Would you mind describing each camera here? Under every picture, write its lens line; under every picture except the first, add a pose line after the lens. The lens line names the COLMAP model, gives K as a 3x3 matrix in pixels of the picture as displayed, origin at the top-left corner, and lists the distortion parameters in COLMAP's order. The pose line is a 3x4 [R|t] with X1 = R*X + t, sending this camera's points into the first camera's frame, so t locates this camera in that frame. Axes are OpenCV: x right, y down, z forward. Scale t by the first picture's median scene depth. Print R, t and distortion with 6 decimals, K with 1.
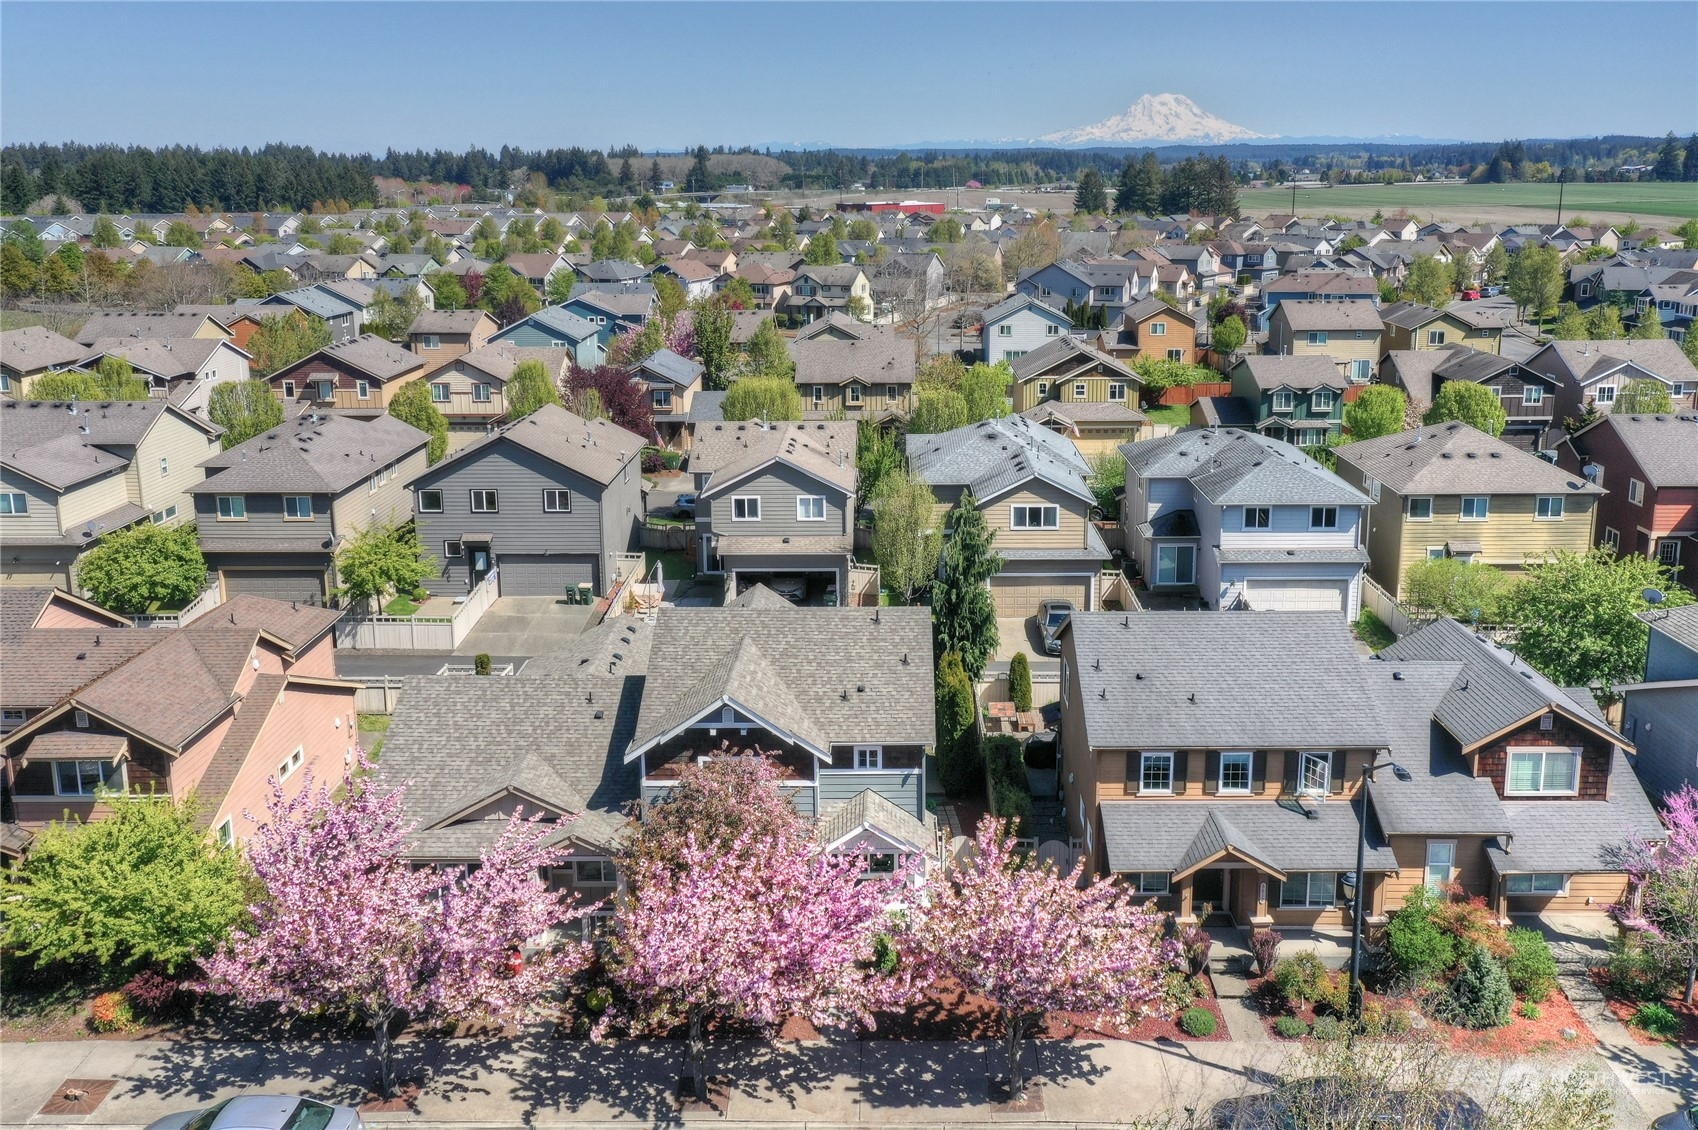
lens RADIAL K [[1295.9, 0, 850.4], [0, 1295.9, 612.0], [0, 0, 1]] dist [0.005371, 0.050113]
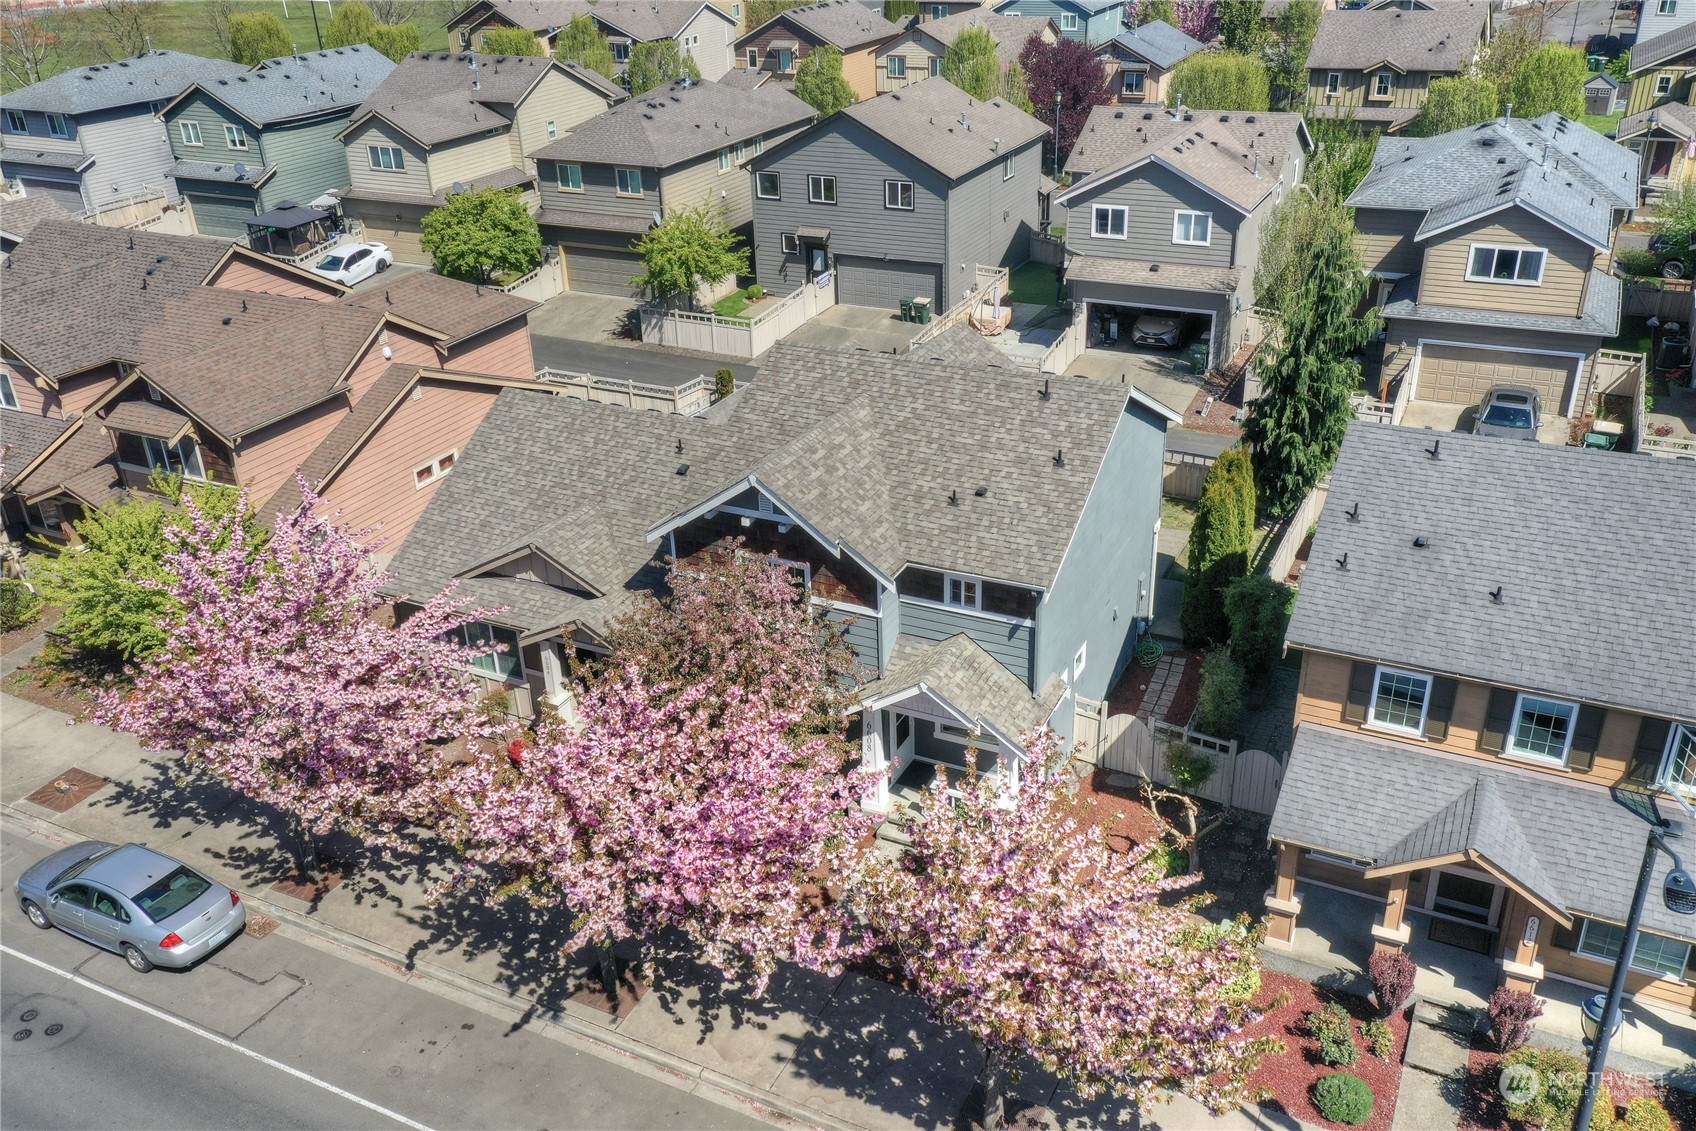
lens RADIAL K [[1294.4, 0, 849.4], [0, 1294.4, 612.4], [0, 0, 1]] dist [0.005371, 0.050113]
pose [[0.907214, 0.192585, -0.373997, 0.120403], [-0.107775, 0.965786, 0.235886, -0.019278], [0.406630, -0.173691, 0.896930, 0.185226]]
